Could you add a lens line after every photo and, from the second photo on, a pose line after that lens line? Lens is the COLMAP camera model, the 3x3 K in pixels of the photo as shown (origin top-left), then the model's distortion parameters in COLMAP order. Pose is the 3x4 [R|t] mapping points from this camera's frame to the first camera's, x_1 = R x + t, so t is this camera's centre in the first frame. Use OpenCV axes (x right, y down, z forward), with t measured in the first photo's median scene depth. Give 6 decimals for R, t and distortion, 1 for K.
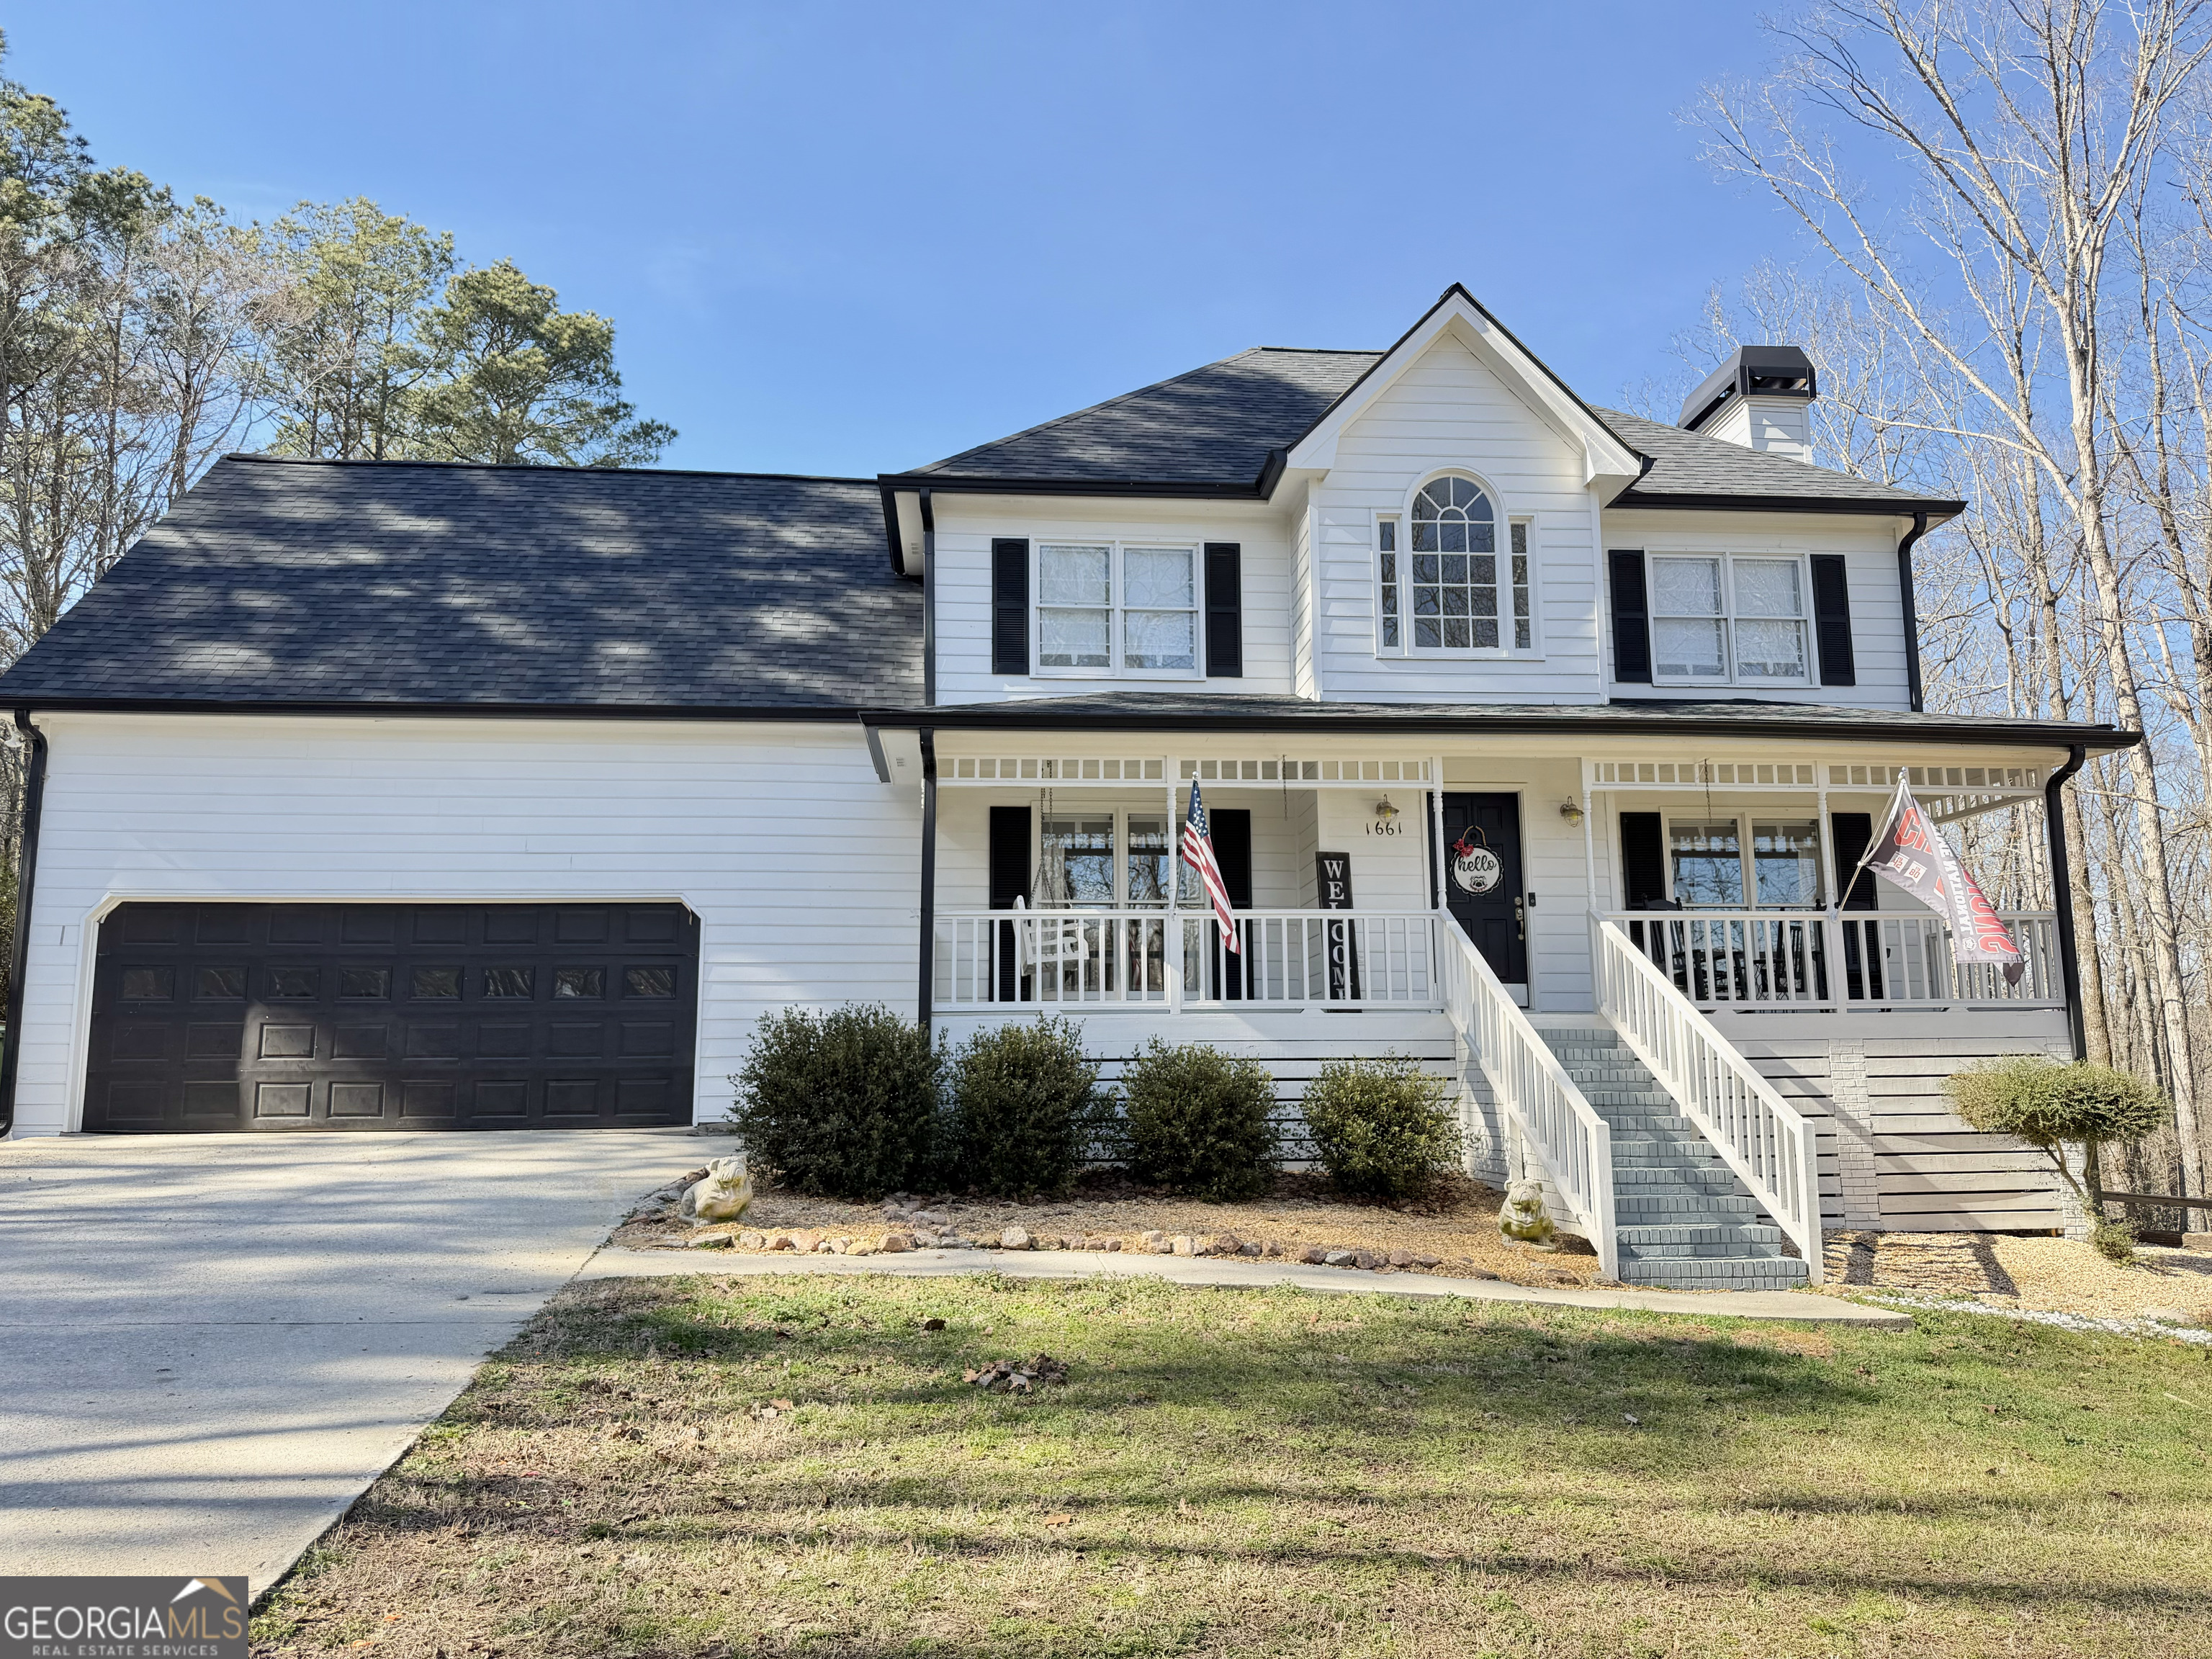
lens RADIAL K [[1554.8, 0, 1105.0], [0, 1554.8, 843.8], [0, 0, 1]] dist [0.011896, 0.003012]
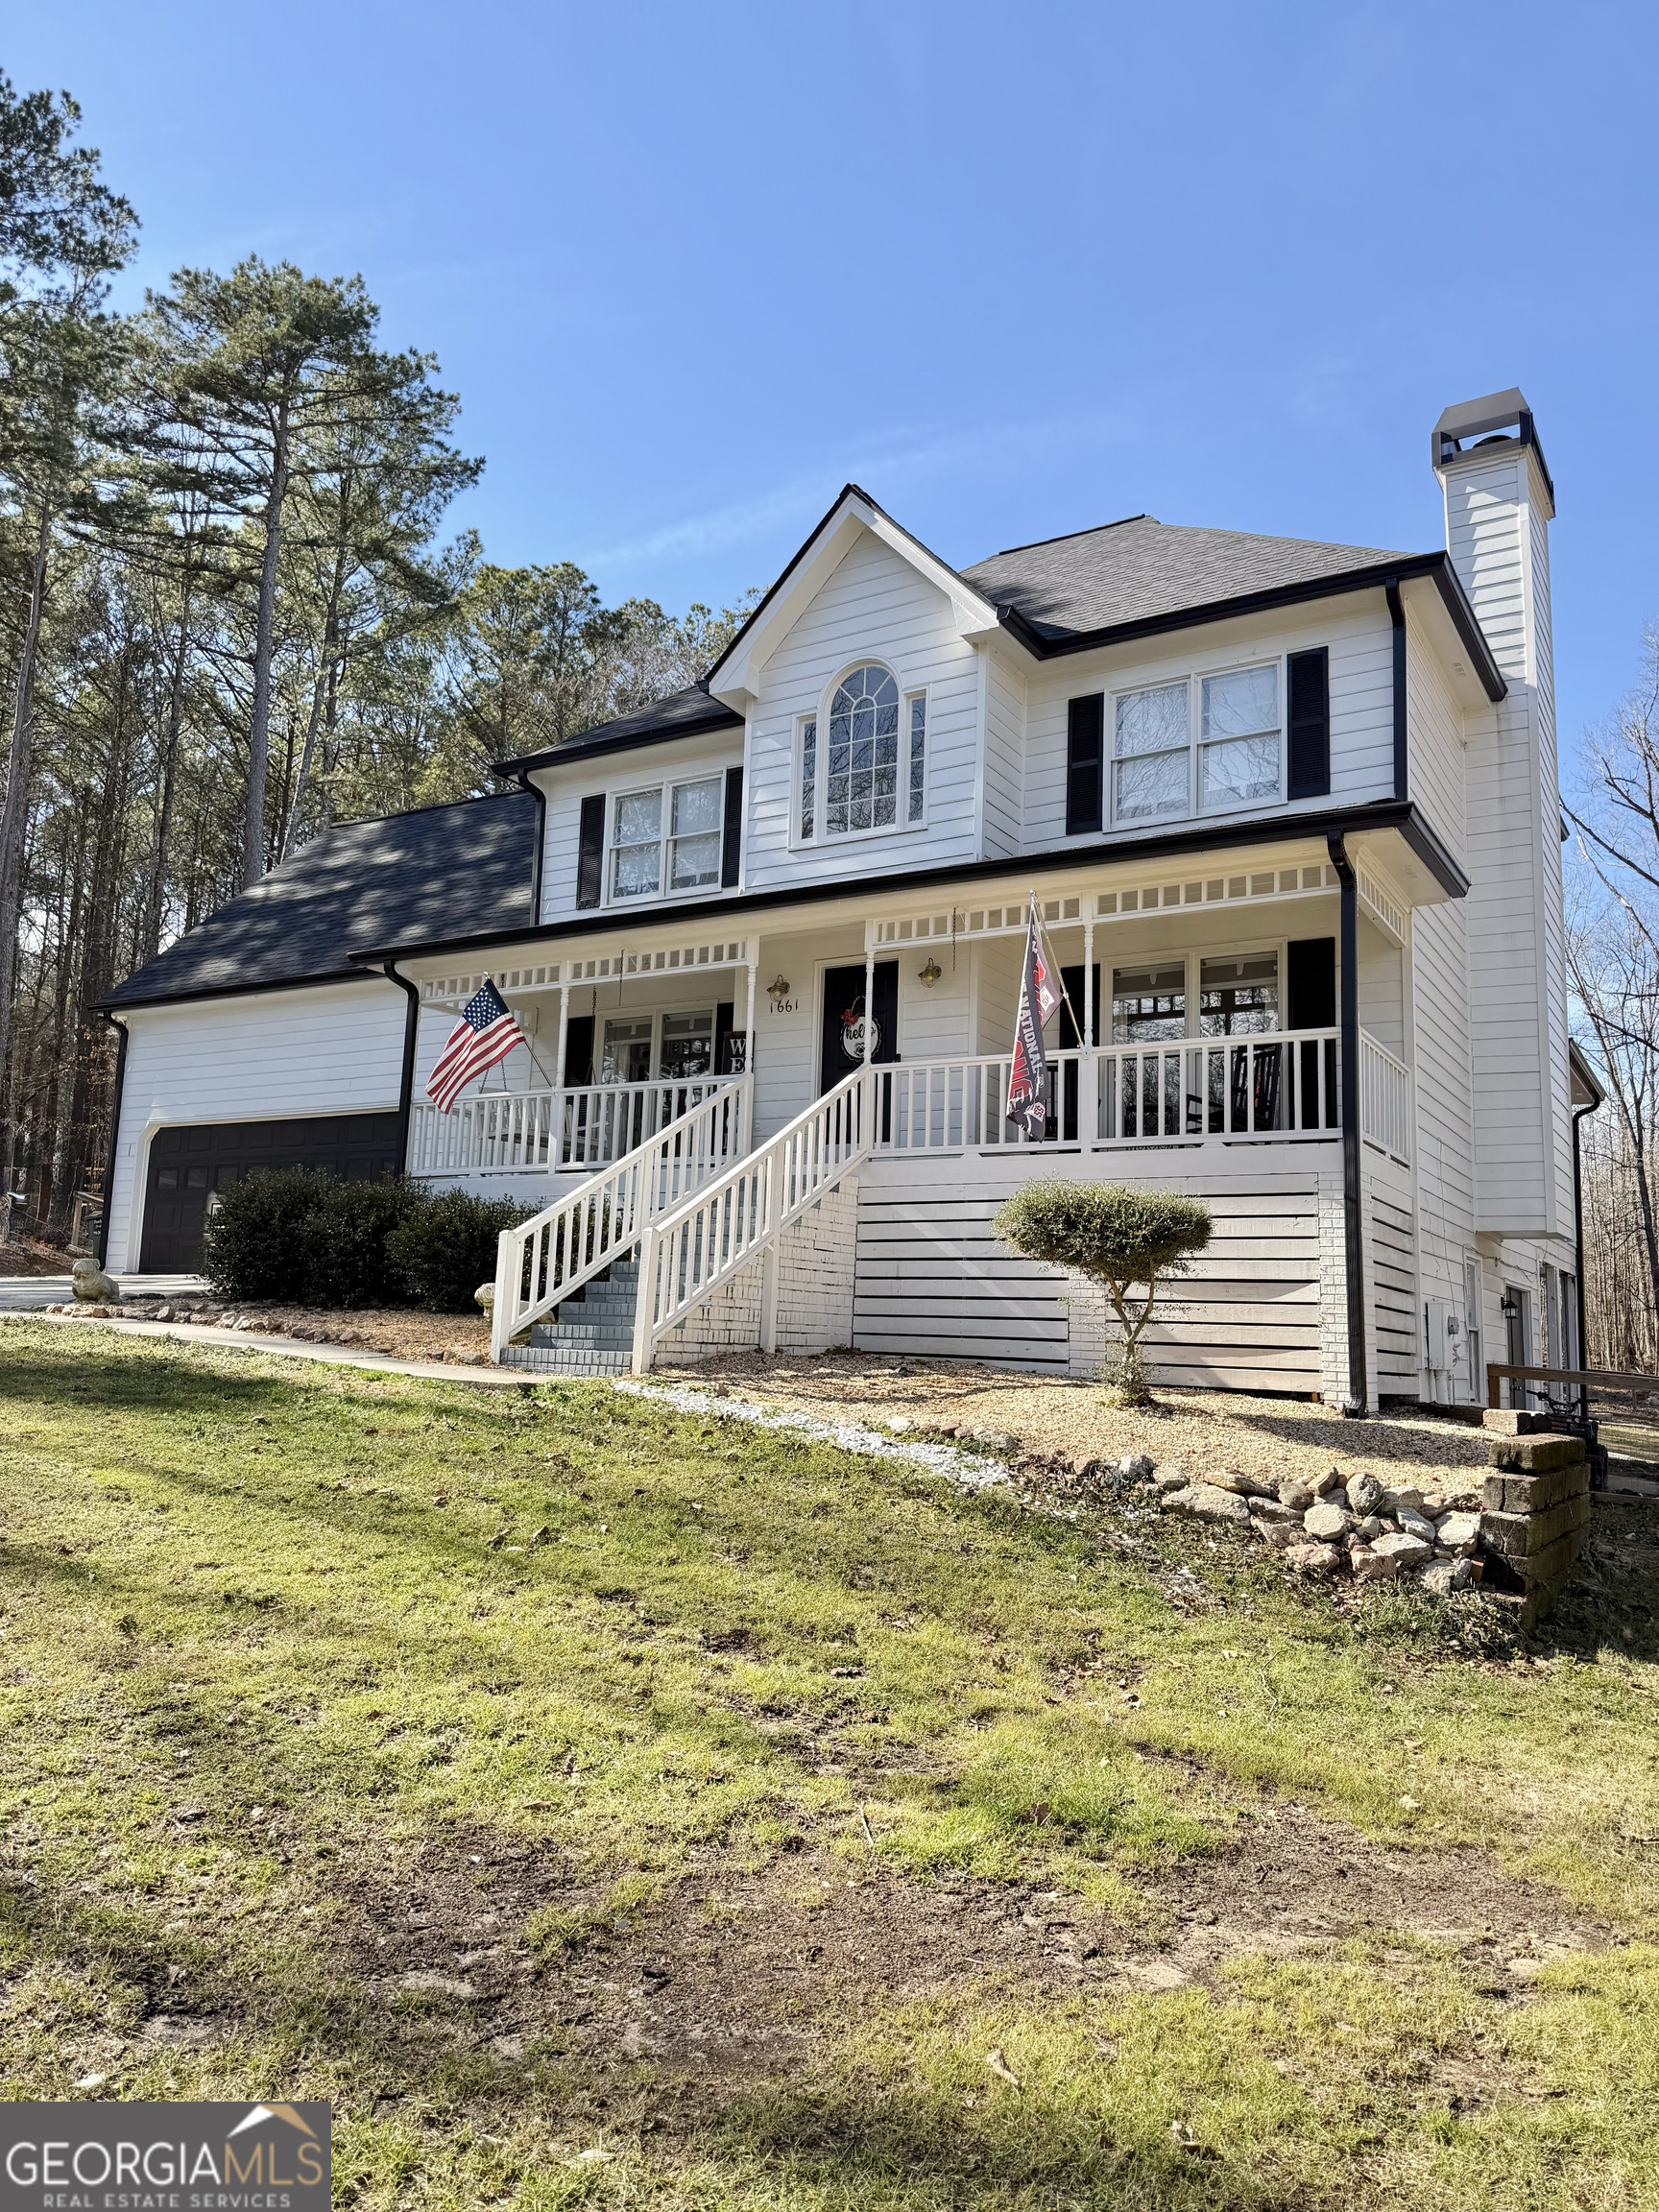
lens RADIAL K [[1559.3, 0, 827.9], [0, 1559.3, 1103.1], [0, 0, 1]] dist [0.057513, -0.073236]
pose [[0.803664, -0.057421, -0.592307, 0.815923], [0.055376, 0.998231, -0.021637, 0.080781], [0.592501, -0.015410, 0.805422, 0.125807]]
